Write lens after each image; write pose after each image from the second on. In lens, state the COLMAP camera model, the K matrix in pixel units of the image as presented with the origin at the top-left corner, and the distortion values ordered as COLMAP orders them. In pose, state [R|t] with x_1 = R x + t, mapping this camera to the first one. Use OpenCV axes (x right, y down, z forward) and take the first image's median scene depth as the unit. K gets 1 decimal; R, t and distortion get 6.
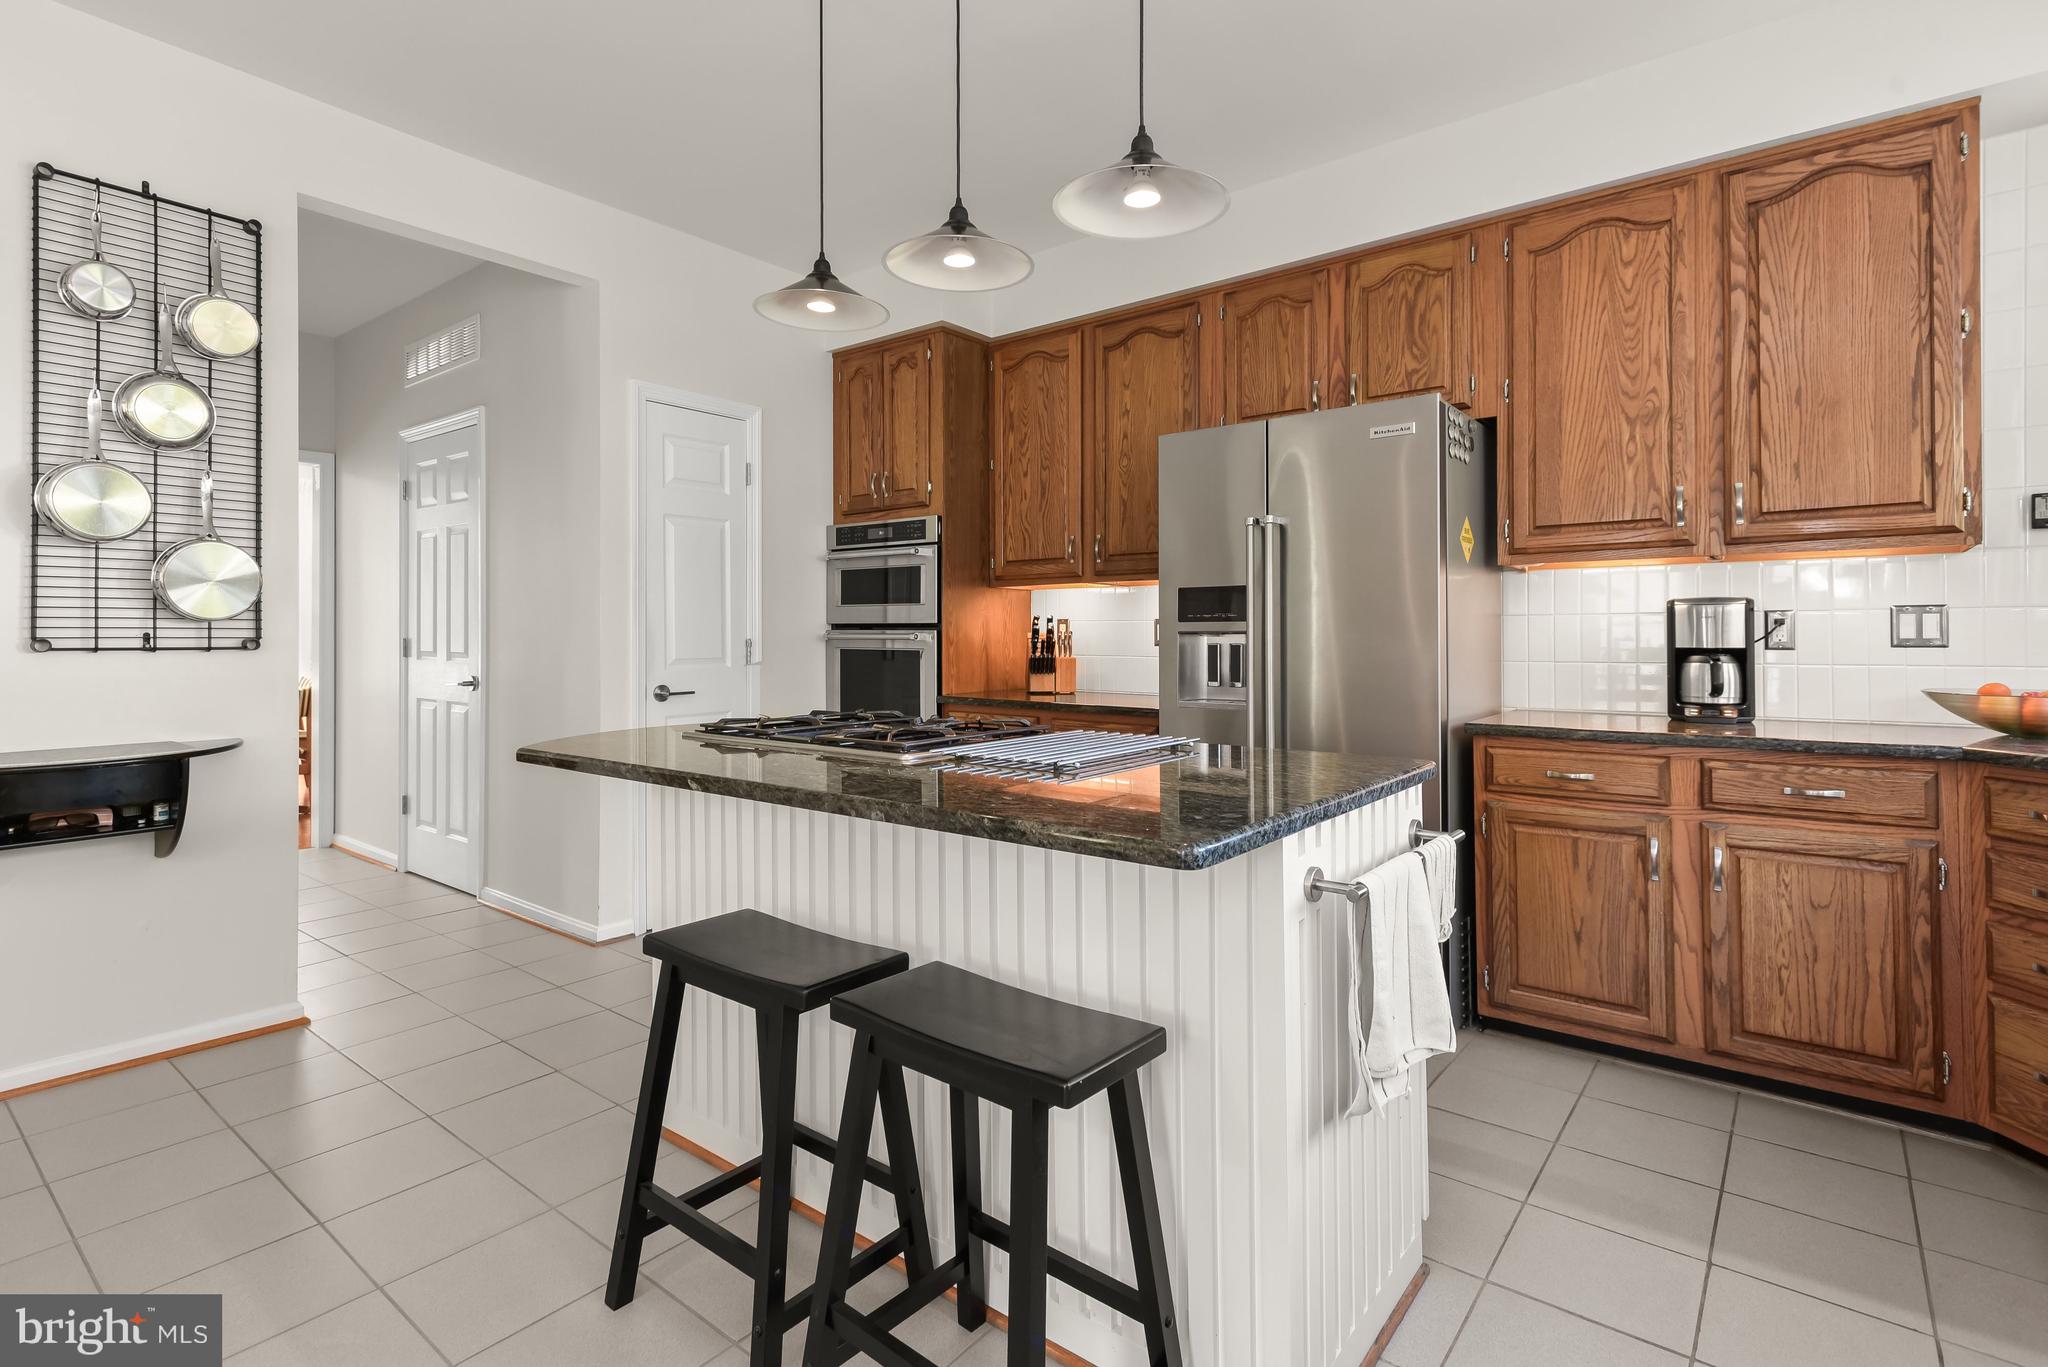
lens RADIAL K [[989.7, 0, 1038.5], [0, 989.7, 633.8], [0, 0, 1]] dist [0.011674, -0.002005]
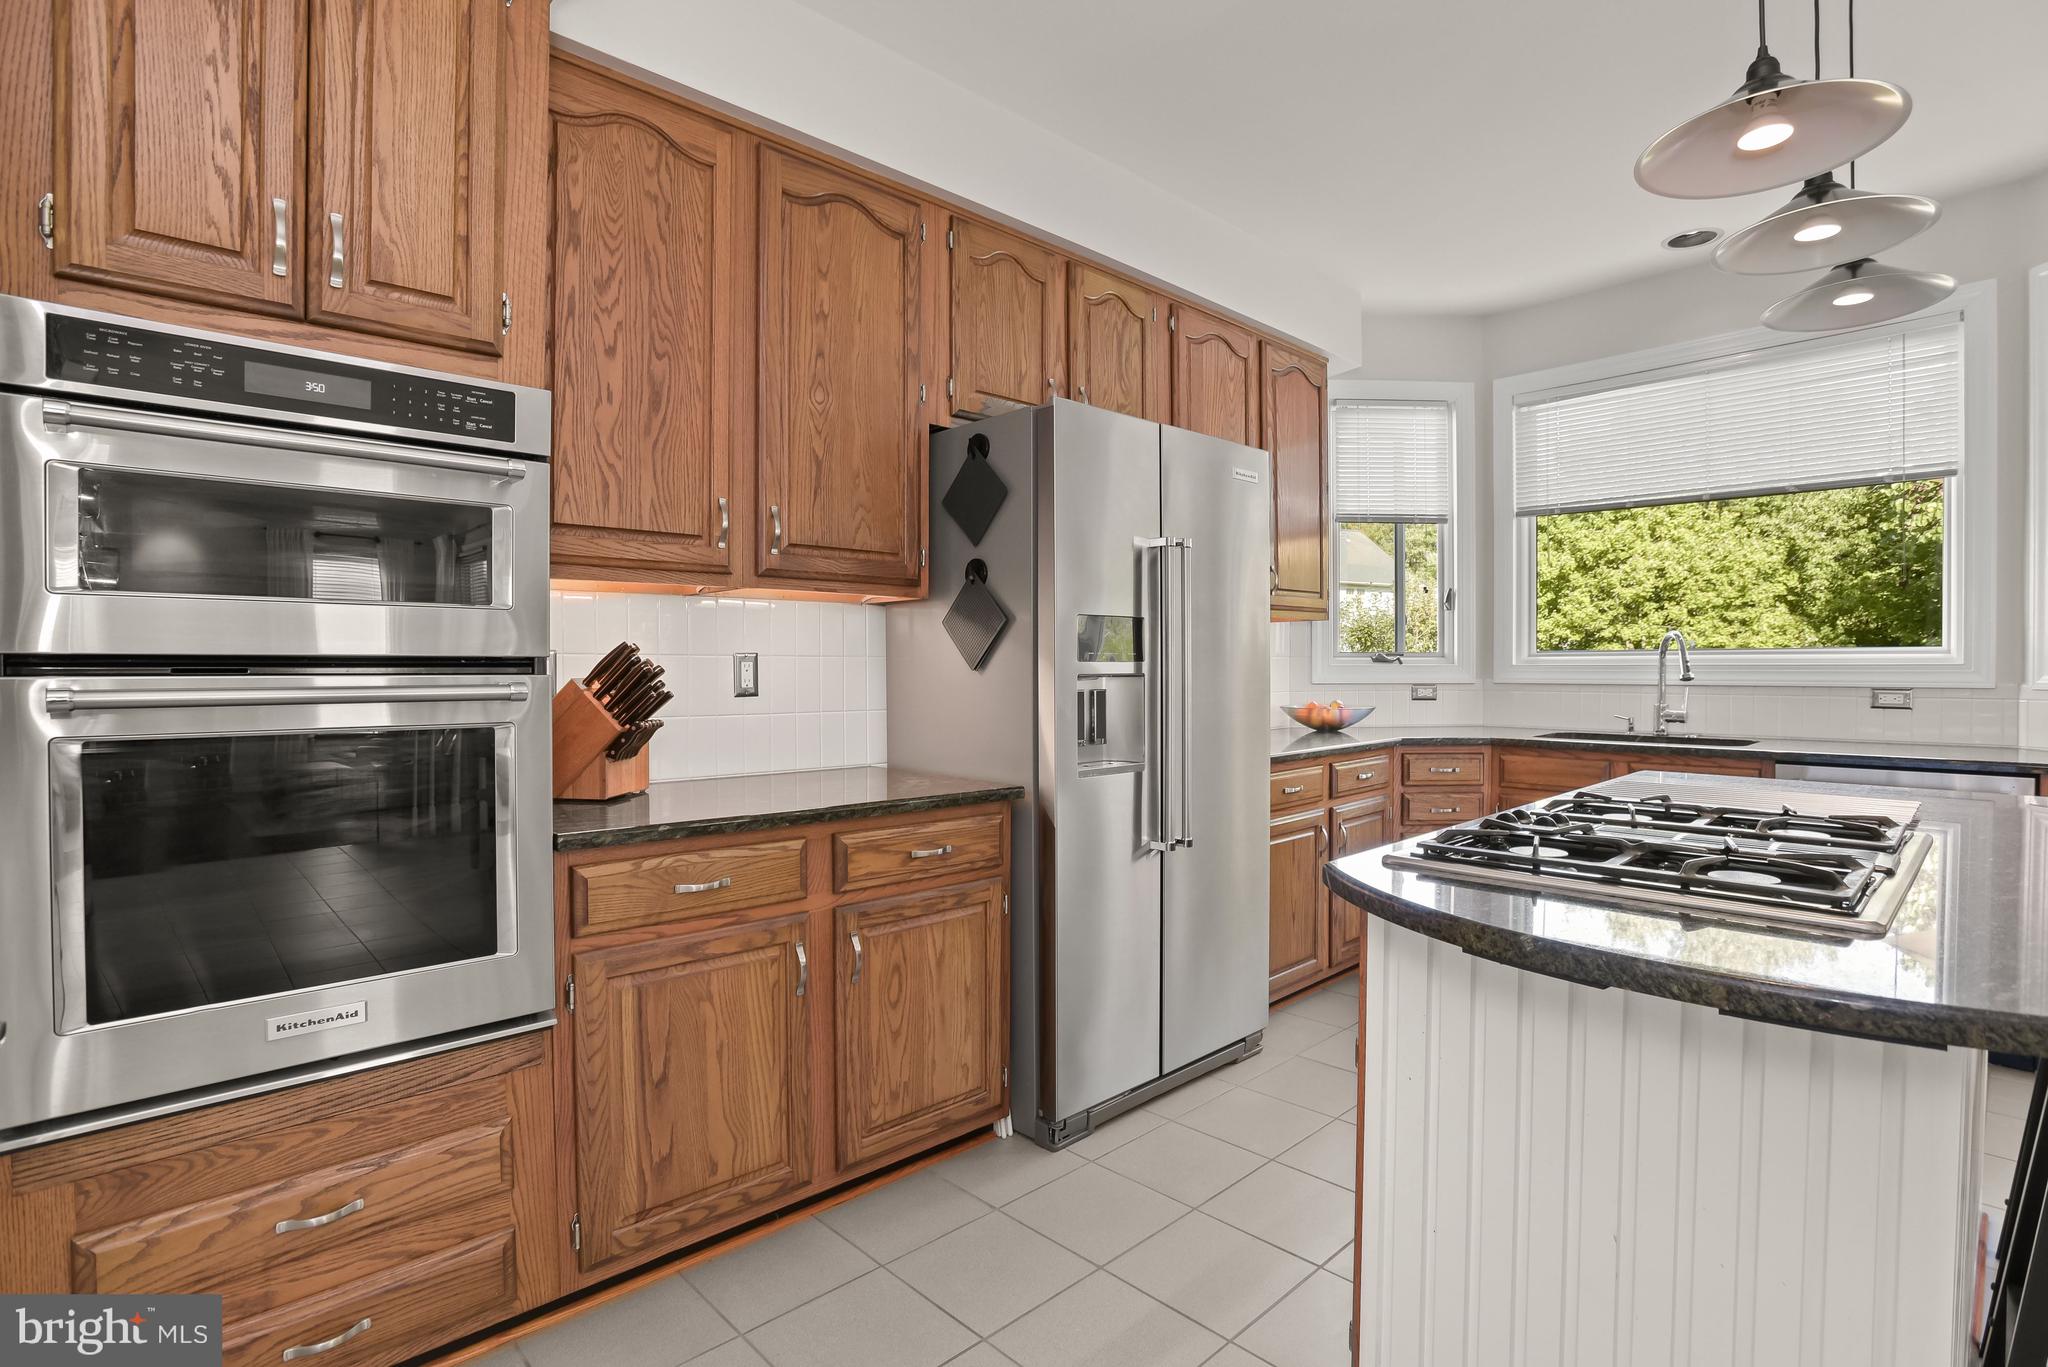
lens RADIAL K [[989.7, 0, 1038.8], [0, 989.7, 672.2], [0, 0, 1]] dist [0.011674, -0.002005]
pose [[0.135691, -0.003666, 0.990744, -0.713200], [0.000702, 0.999993, 0.003604, -0.008253], [-0.990751, 0.000206, 0.135693, 1.112058]]
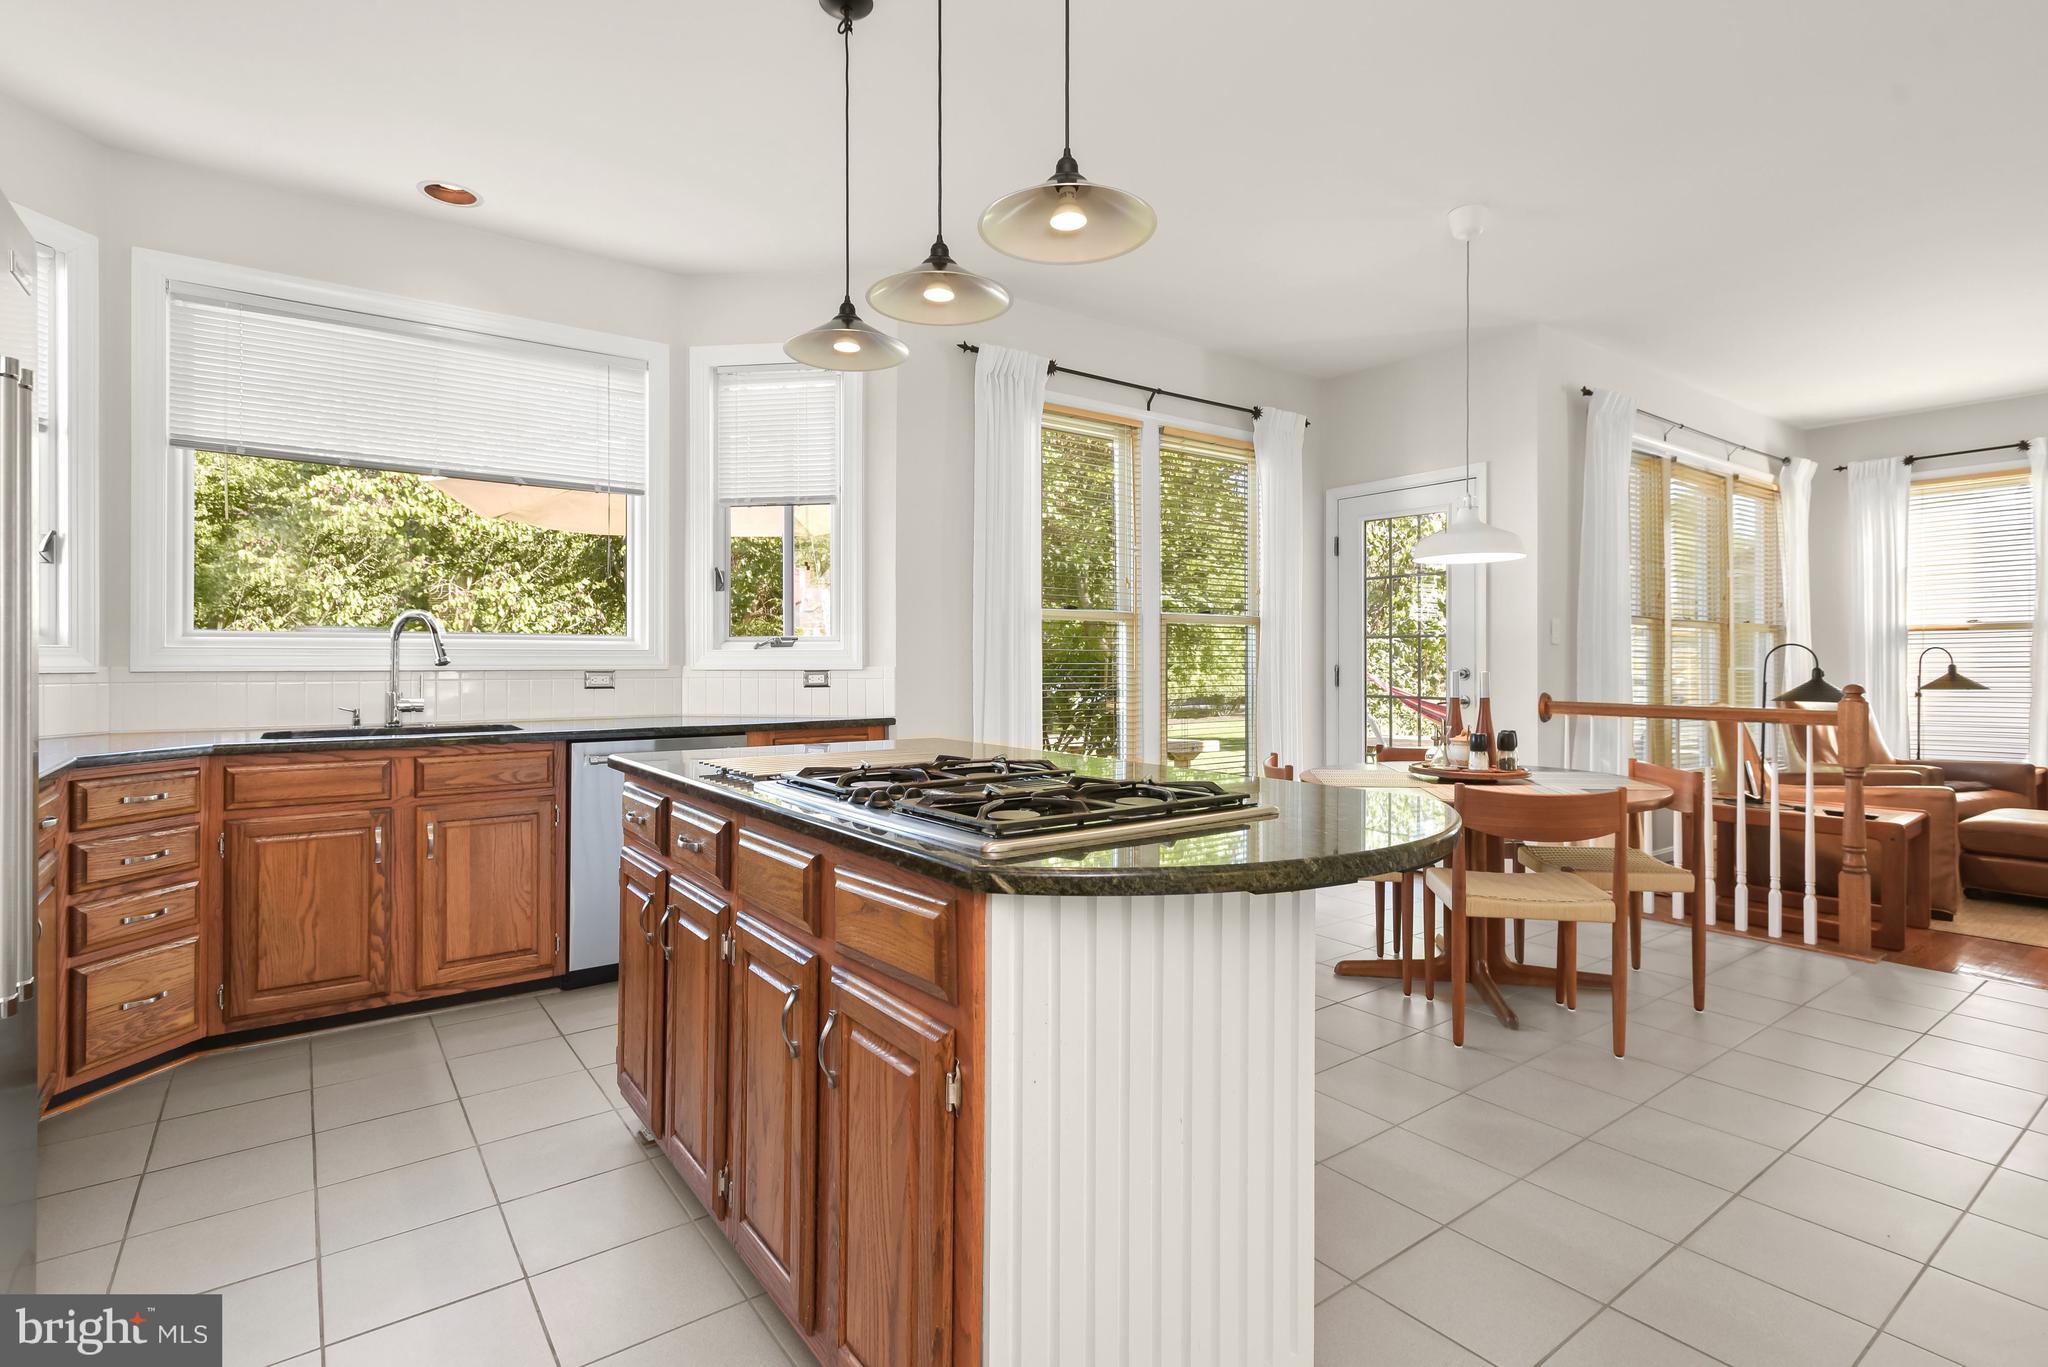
lens RADIAL K [[989.7, 0, 1019.0], [0, 989.7, 667.7], [0, 0, 1]] dist [0.011674, -0.002005]
pose [[-0.960936, 0.000544, 0.276770, -0.321301], [0.001811, 0.999989, 0.004319, 0.007397], [-0.276765, 0.004652, -0.960926, 1.421066]]
